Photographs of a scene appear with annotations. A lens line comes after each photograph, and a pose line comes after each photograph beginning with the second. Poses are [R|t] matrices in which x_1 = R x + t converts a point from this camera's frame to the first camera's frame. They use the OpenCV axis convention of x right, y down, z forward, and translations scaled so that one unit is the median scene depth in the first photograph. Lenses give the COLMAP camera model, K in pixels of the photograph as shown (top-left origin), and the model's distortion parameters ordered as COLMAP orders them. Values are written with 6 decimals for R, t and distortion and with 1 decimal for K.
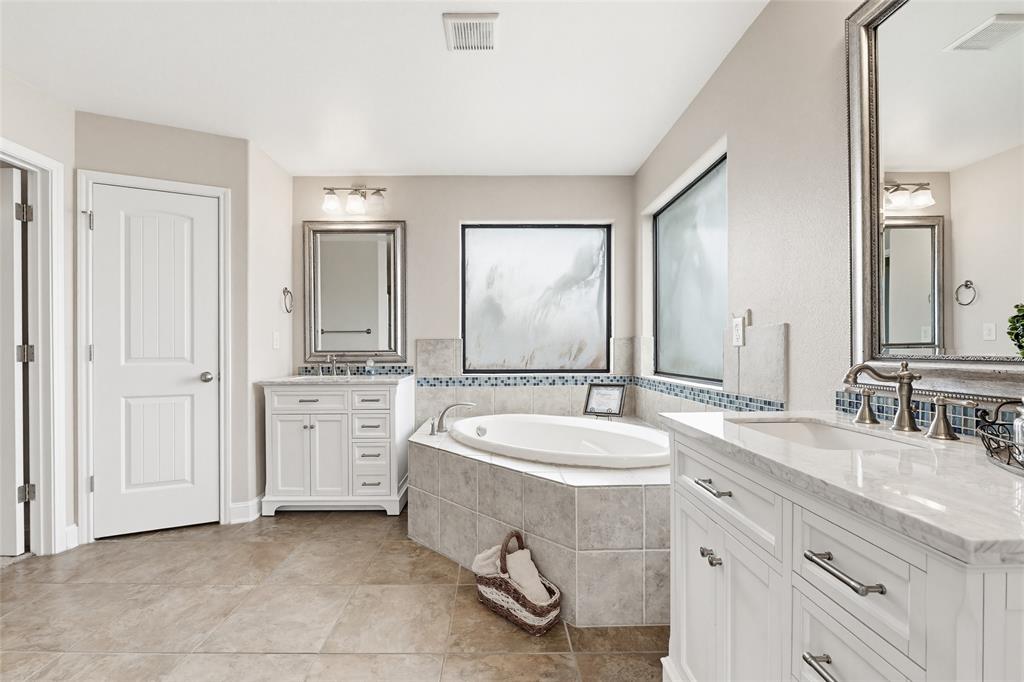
lens RADIAL K [[434.3, 0, 509.7], [0, 434.3, 349.4], [0, 0, 1]] dist [-0.009551, -0.000851]
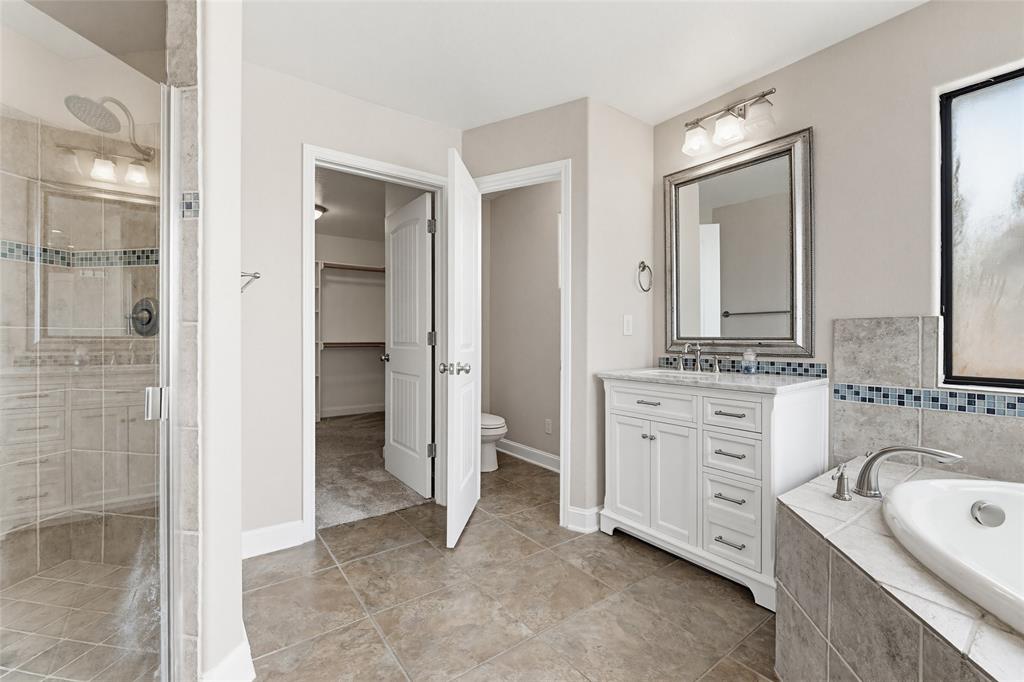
lens RADIAL K [[434.3, 0, 499.4], [0, 434.3, 336.9], [0, 0, 1]] dist [-0.009551, -0.000851]
pose [[0.559344, 0.003154, -0.828930, 0.020058], [-0.002016, 0.999995, 0.002444, 0.000522], [0.828933, 0.000304, 0.559348, 0.303941]]
